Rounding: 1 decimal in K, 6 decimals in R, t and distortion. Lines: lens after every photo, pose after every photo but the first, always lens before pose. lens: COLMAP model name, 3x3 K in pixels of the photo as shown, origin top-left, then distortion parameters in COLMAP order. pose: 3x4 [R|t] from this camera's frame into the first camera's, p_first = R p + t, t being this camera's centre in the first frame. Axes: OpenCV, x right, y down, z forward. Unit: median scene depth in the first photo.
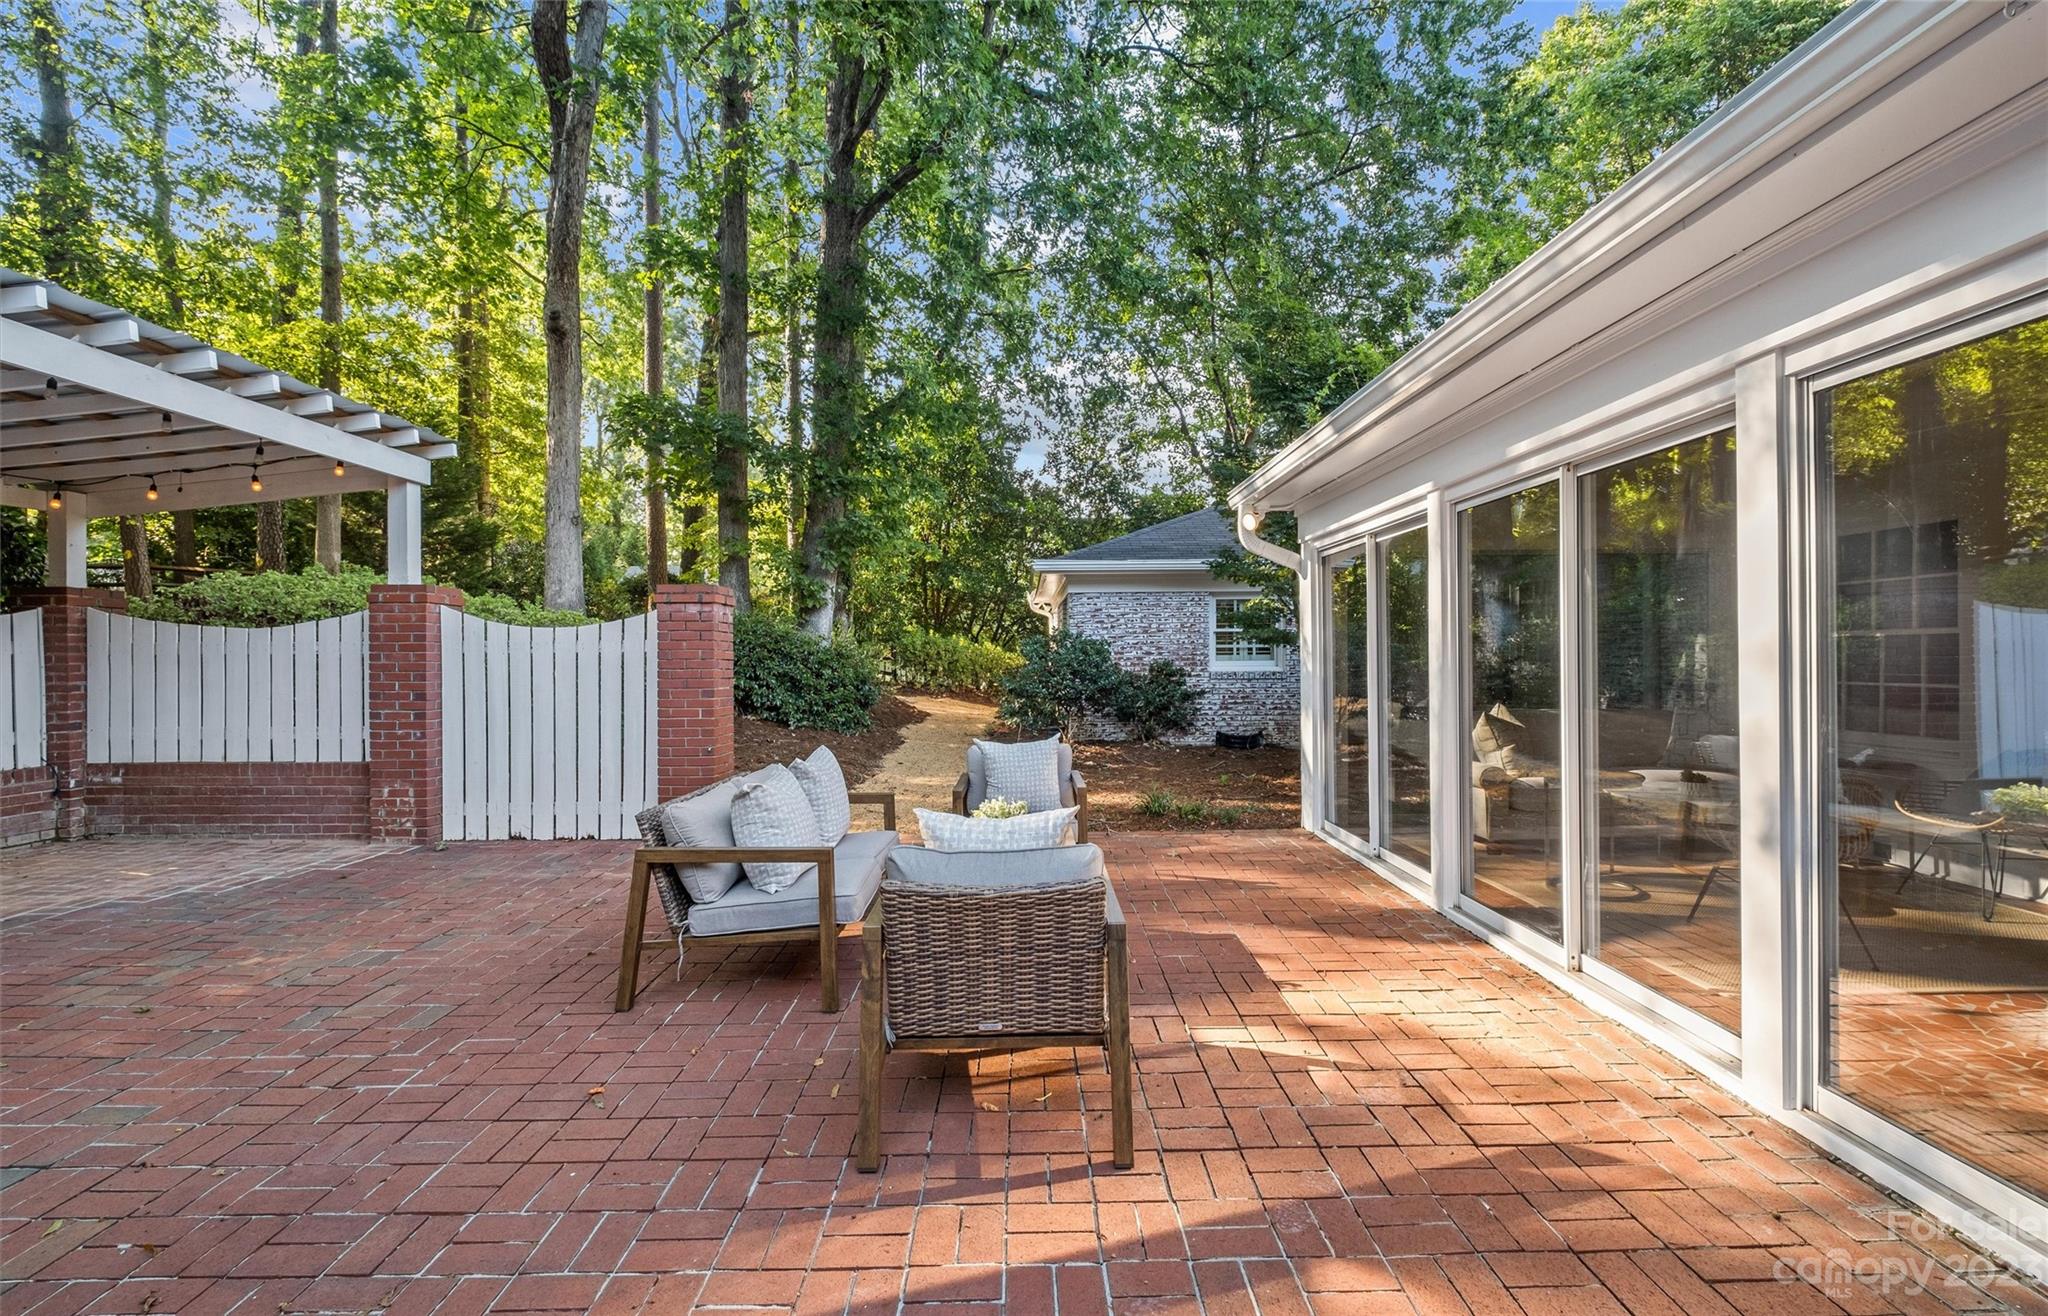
lens RADIAL K [[890.4, 0, 1029.2], [0, 890.4, 666.5], [0, 0, 1]] dist [0.009282, -0.007775]
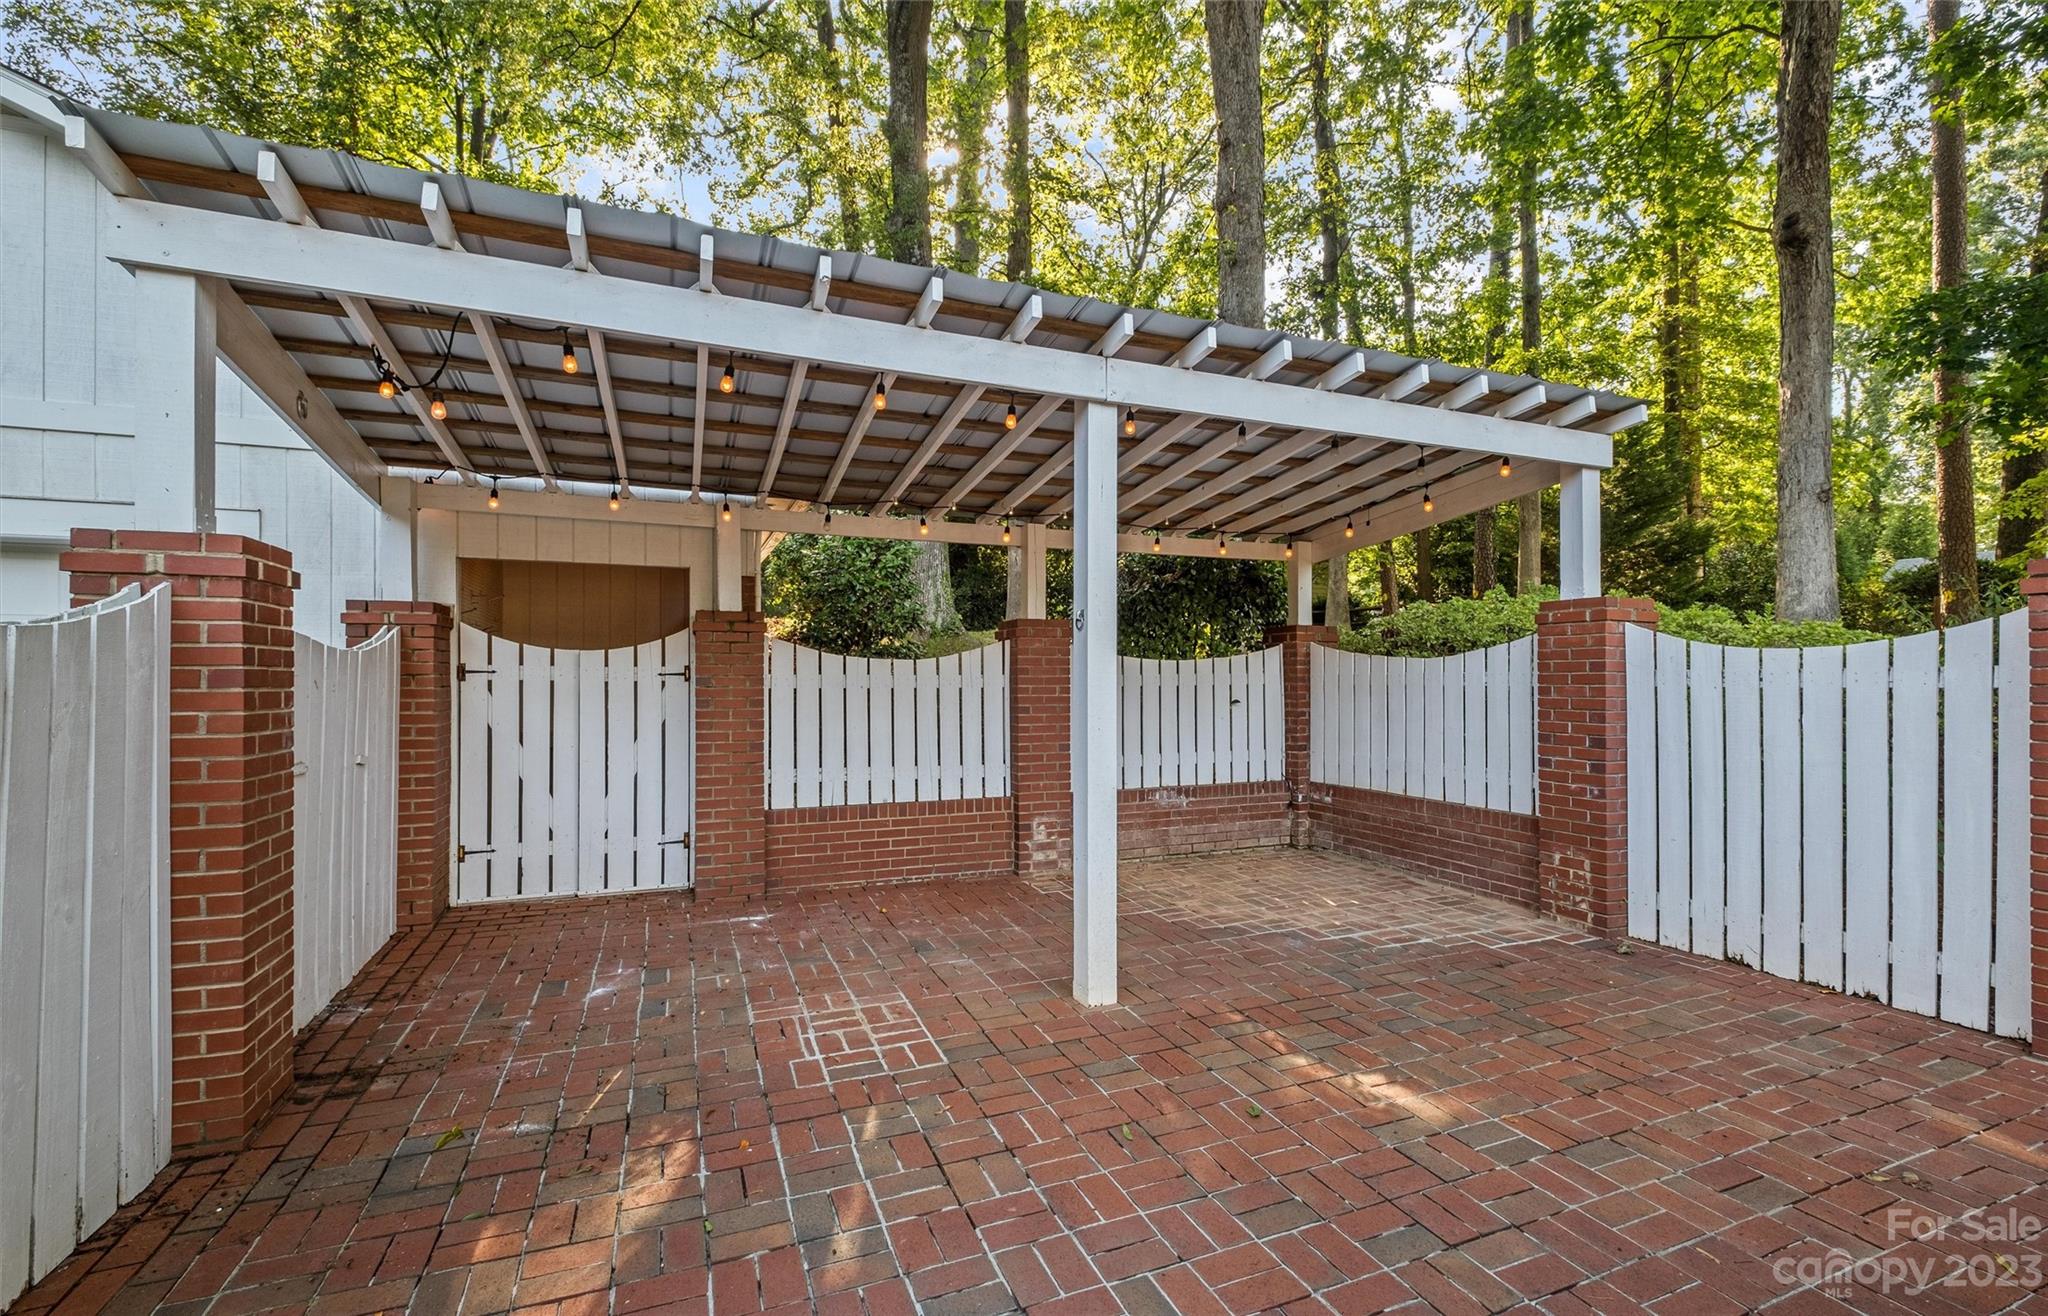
lens RADIAL K [[890.4, 0, 1029.2], [0, 890.4, 666.5], [0, 0, 1]] dist [0.009282, -0.007775]
pose [[0.371693, -0.009917, -0.928303, -0.146024], [-0.010732, 0.999830, -0.014978, -0.015009], [0.928294, 0.015530, 0.371524, 0.251937]]
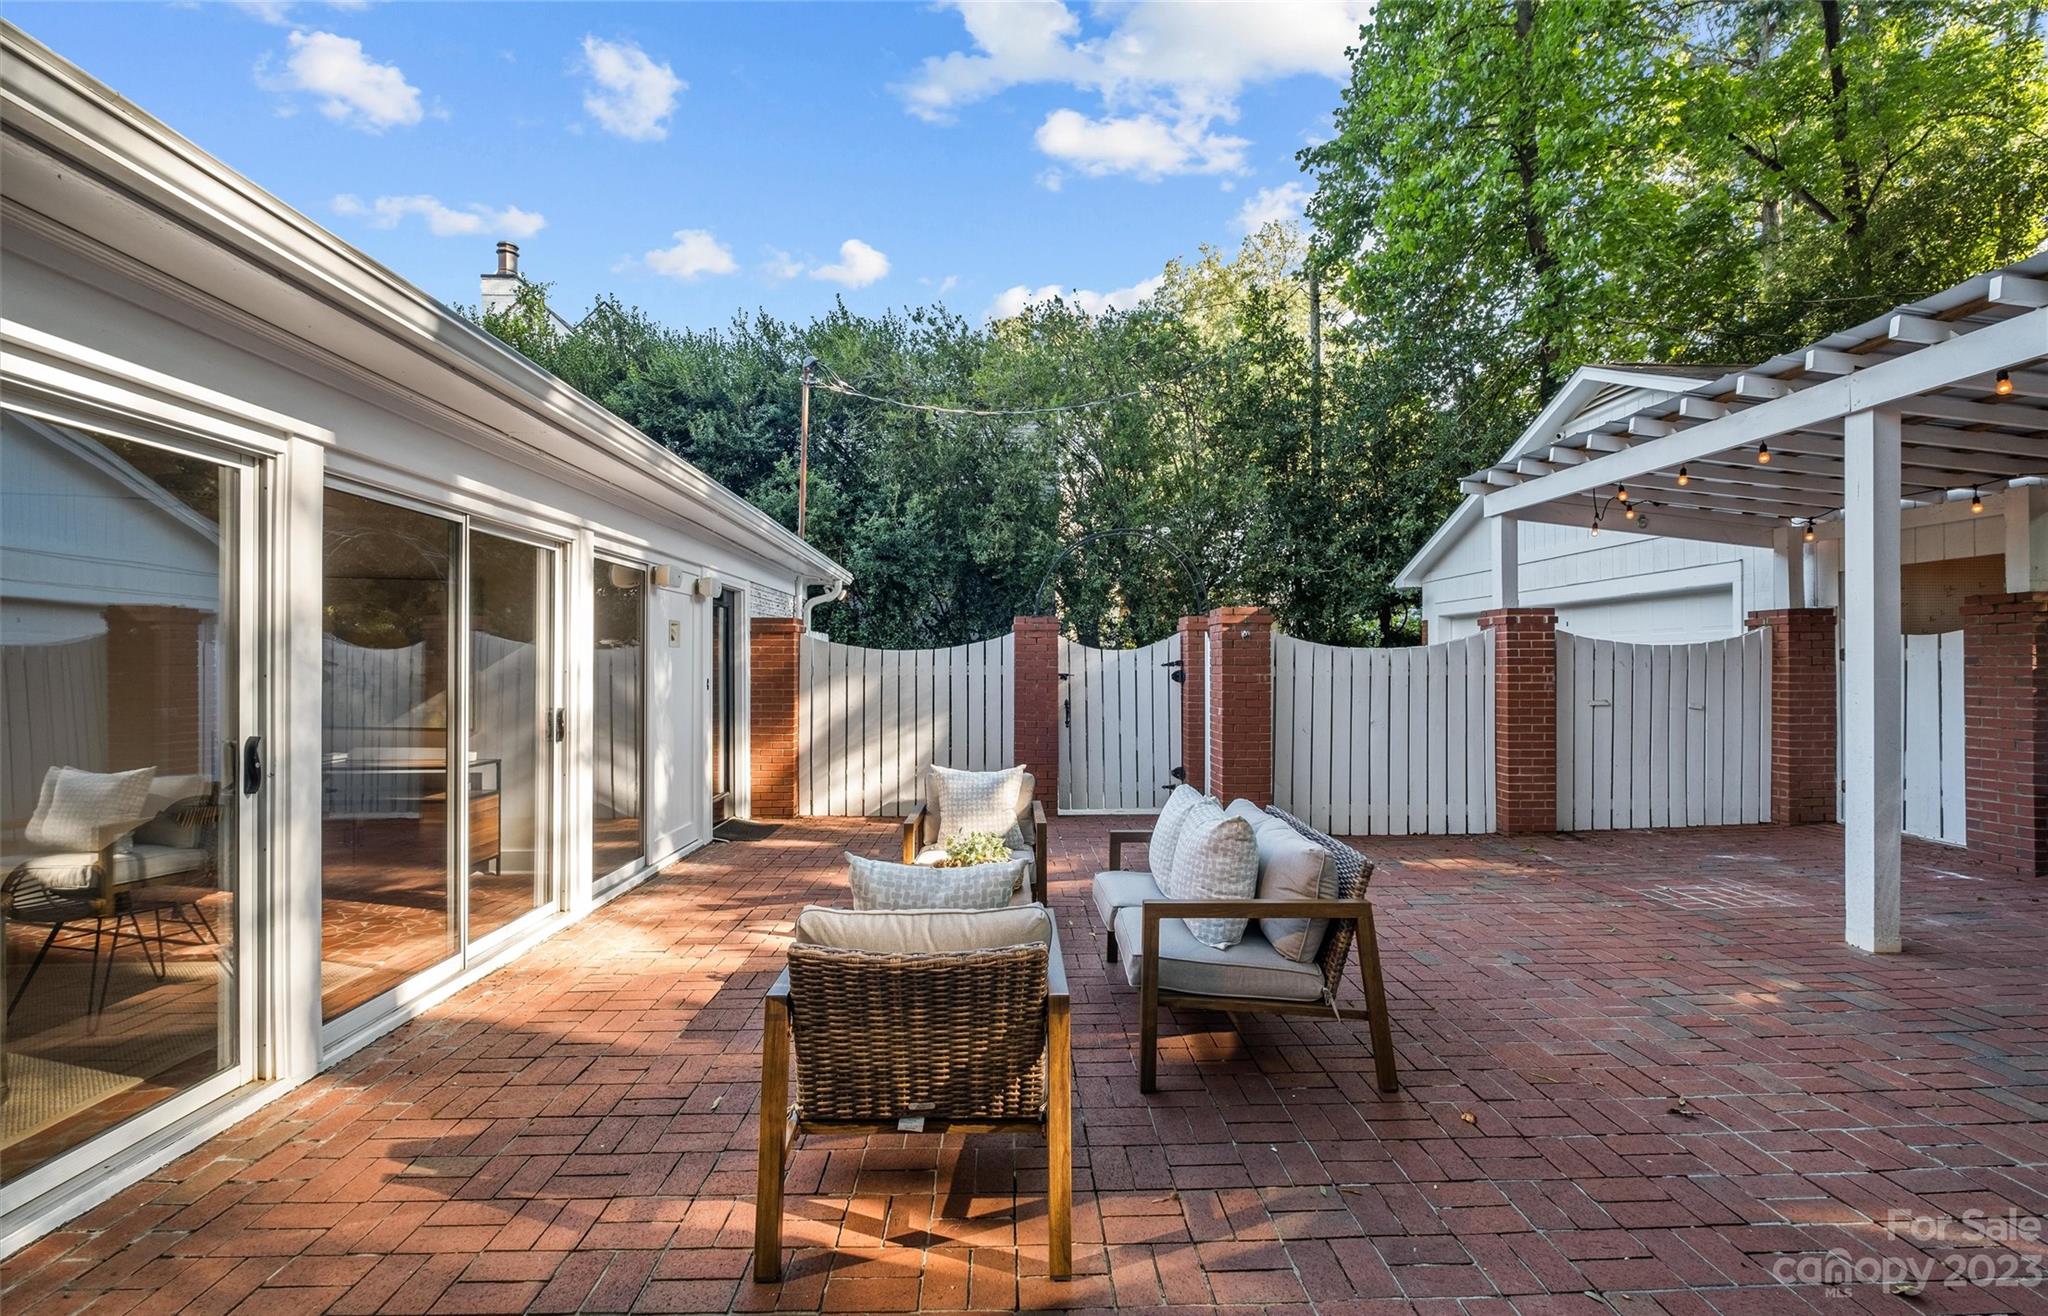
lens RADIAL K [[890.4, 0, 1029.2], [0, 890.4, 666.5], [0, 0, 1]] dist [0.009282, -0.007775]
pose [[-0.999633, 0.008859, -0.025593, -0.040899], [0.008590, 0.999907, 0.010598, -0.022658], [0.025685, 0.010374, -0.999616, 1.183595]]
